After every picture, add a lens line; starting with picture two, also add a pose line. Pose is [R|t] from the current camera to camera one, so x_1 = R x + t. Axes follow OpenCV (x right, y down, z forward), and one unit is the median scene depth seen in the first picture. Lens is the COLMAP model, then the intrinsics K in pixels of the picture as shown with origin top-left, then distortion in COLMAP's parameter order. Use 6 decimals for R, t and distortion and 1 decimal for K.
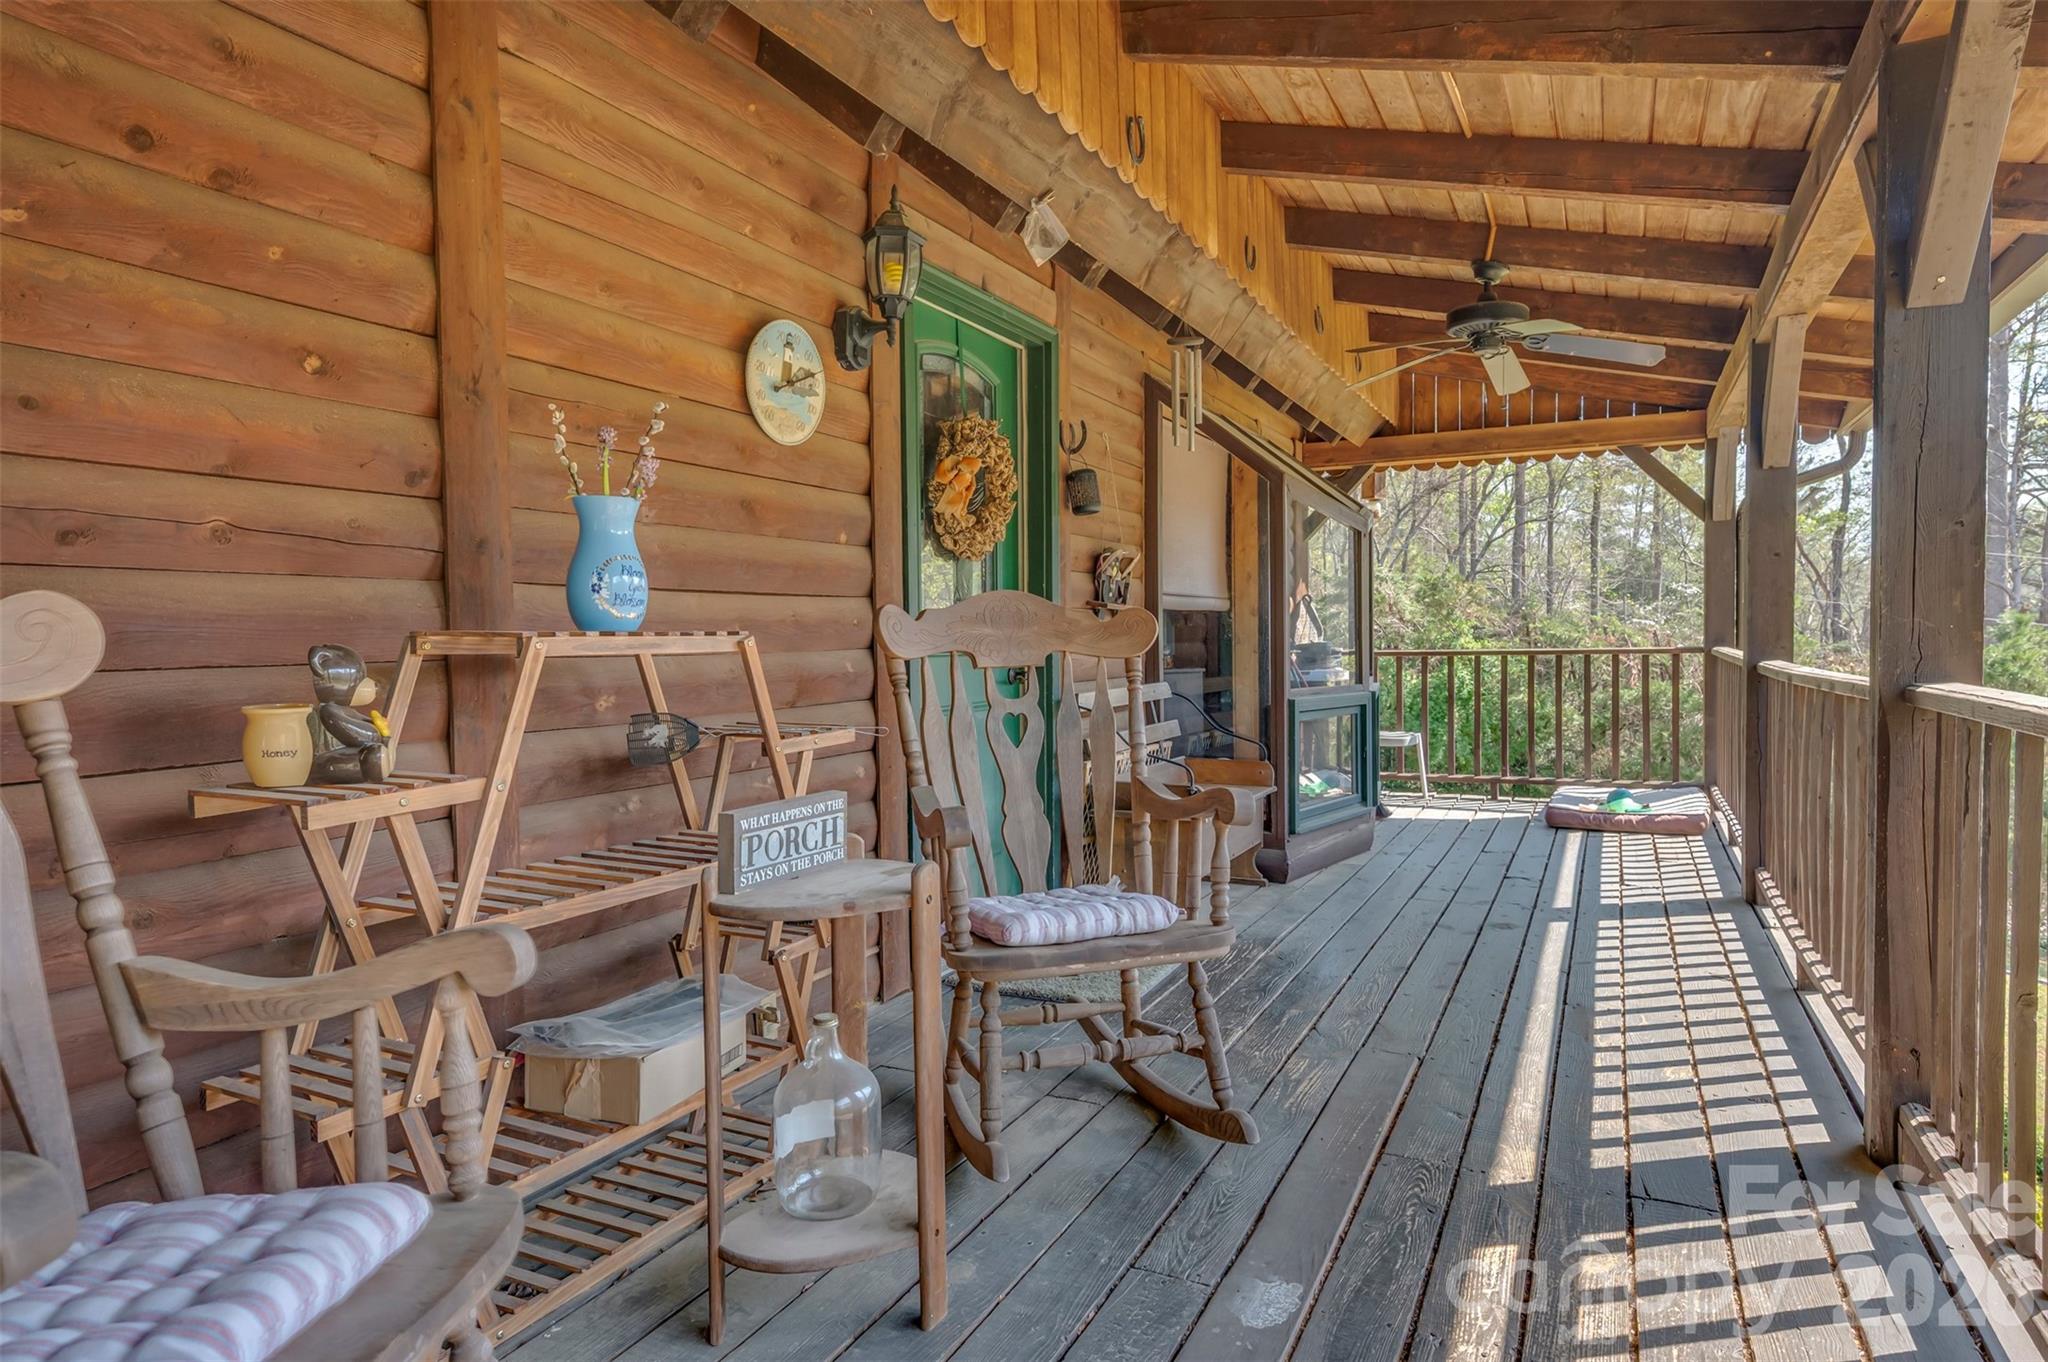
lens RADIAL K [[1235.4, 0, 1000.3], [0, 1235.4, 693.6], [0, 0, 1]] dist [0.000849, 0.002099]
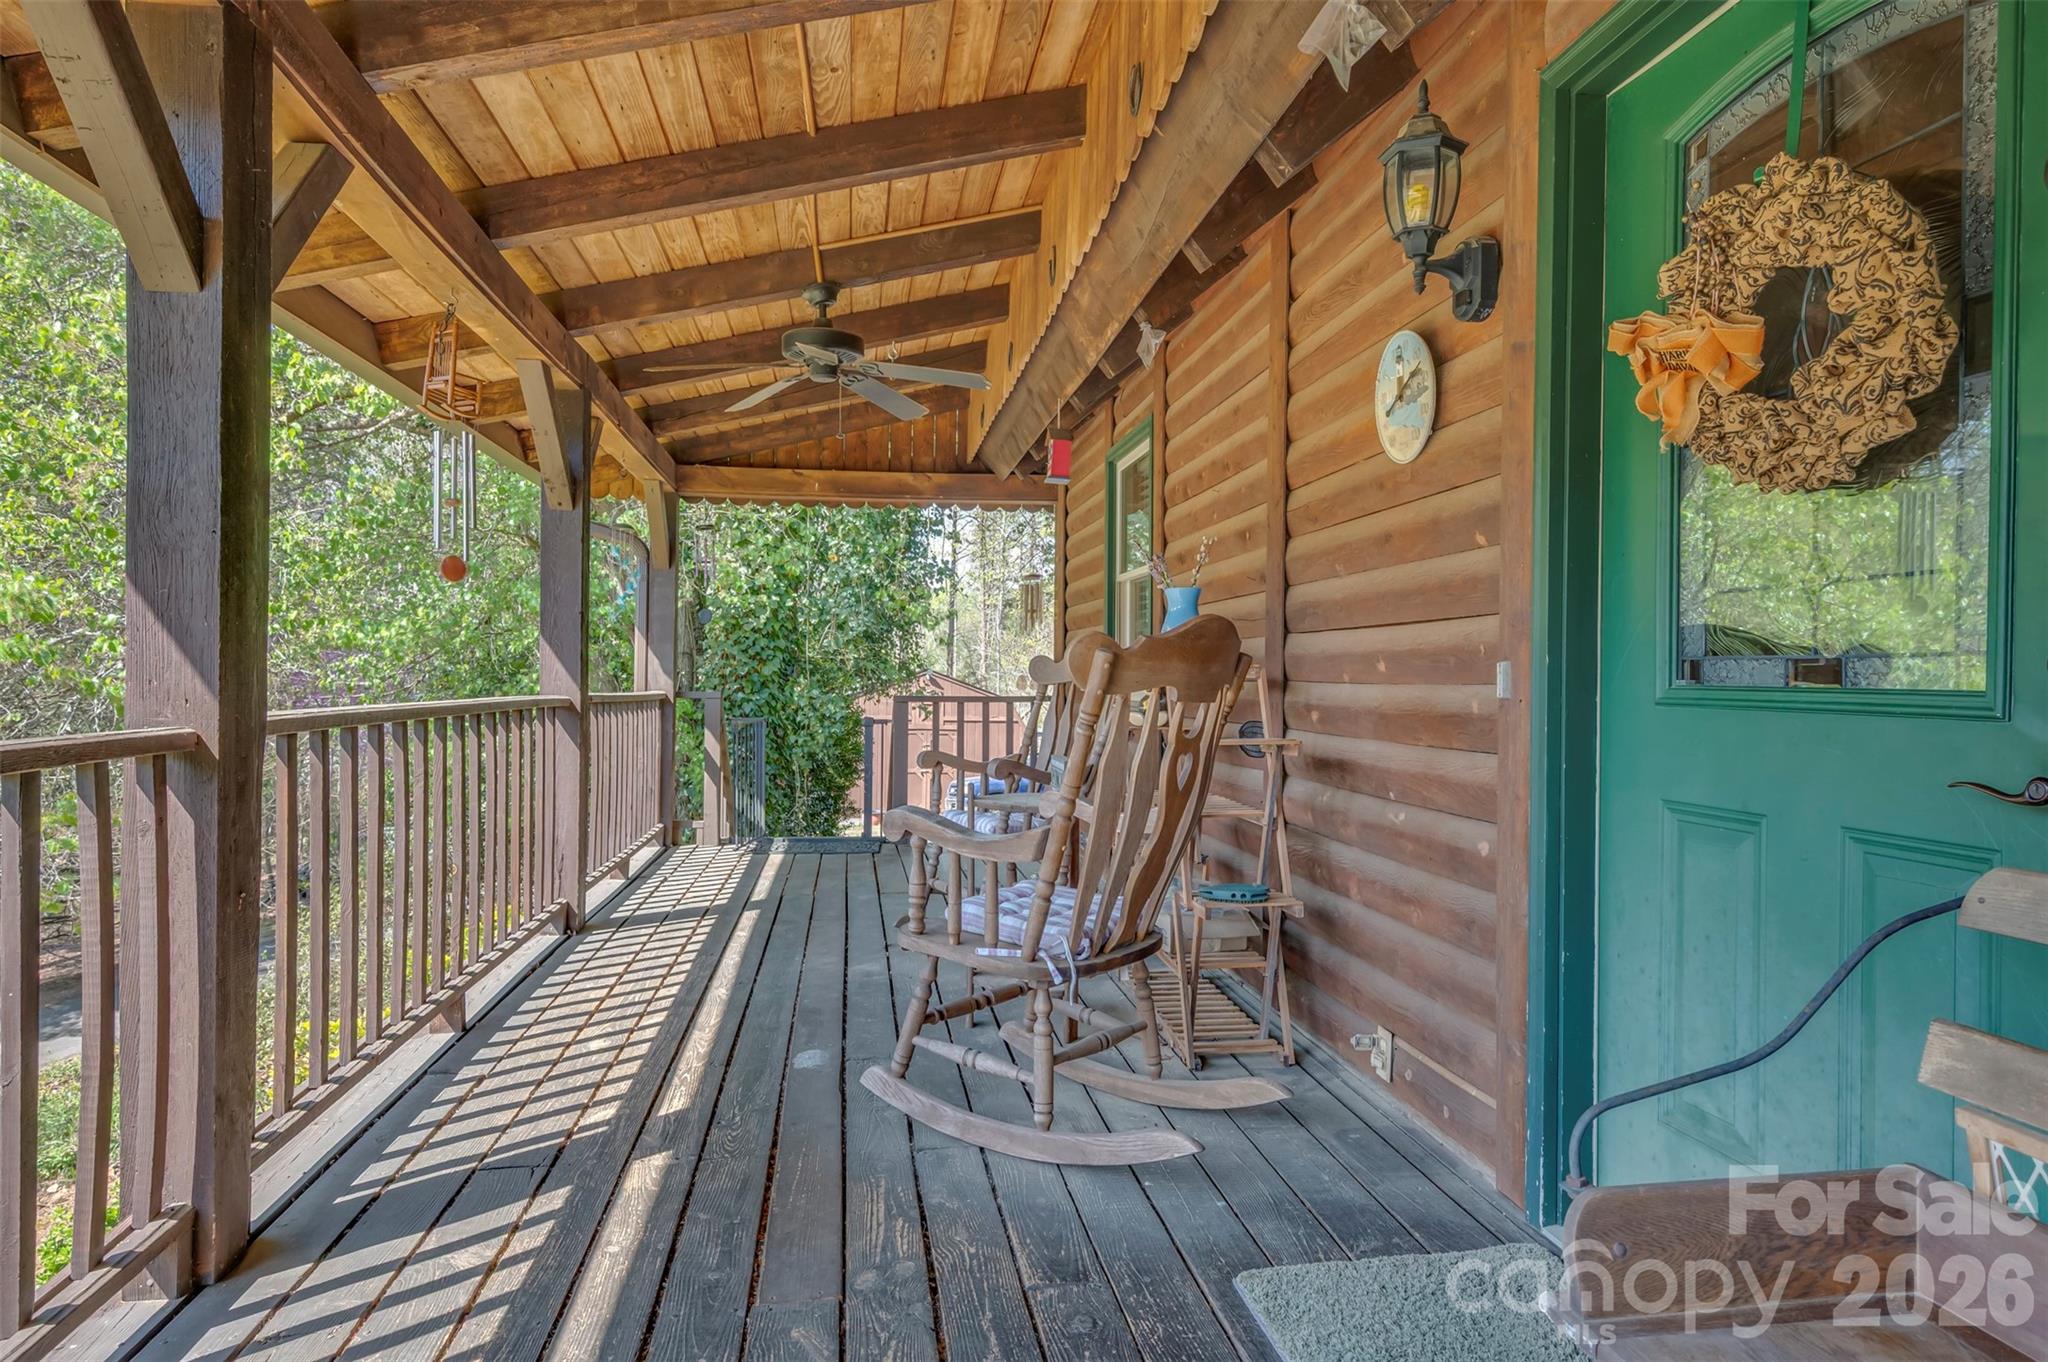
lens RADIAL K [[1263.7, 0, 1024.0], [0, 1263.7, 681.0], [0, 0, 1]] dist [-0.000048, -0.000977]
pose [[-0.824675, 0.001759, -0.565604, 0.343680], [-0.026733, 0.998756, 0.042083, -0.039197], [0.564974, 0.049825, -0.823603, 0.926377]]
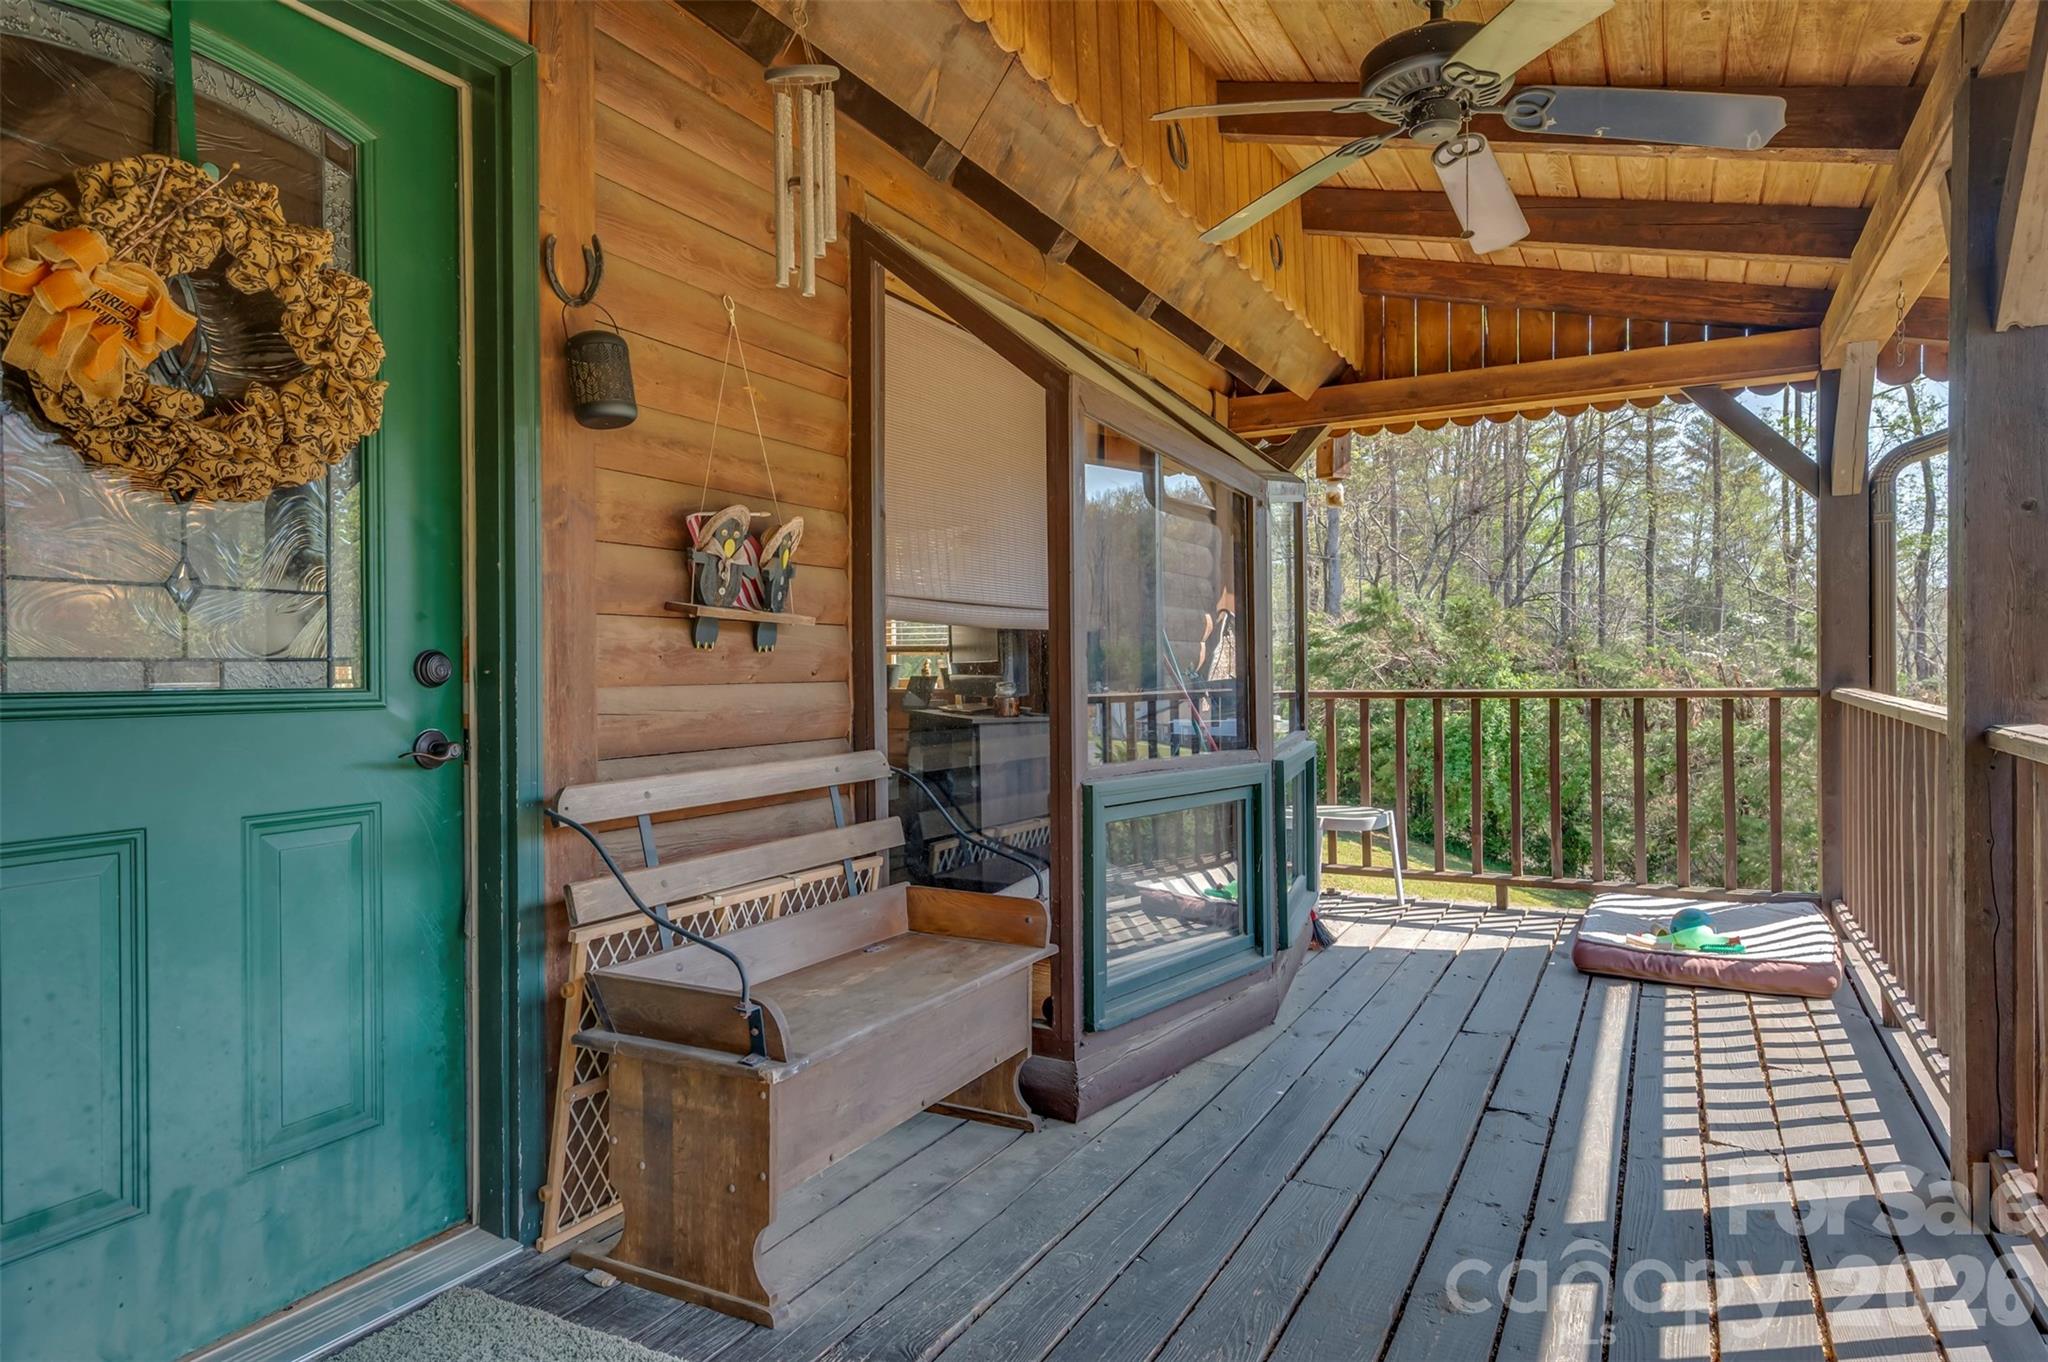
lens RADIAL K [[1235.4, 0, 1000.3], [0, 1235.4, 693.6], [0, 0, 1]] dist [0.000849, 0.002099]
pose [[0.999320, 0.003975, -0.036644, 0.210610], [-0.004898, 0.999672, -0.025121, -0.021175], [0.036533, 0.025283, 0.999013, 0.435433]]
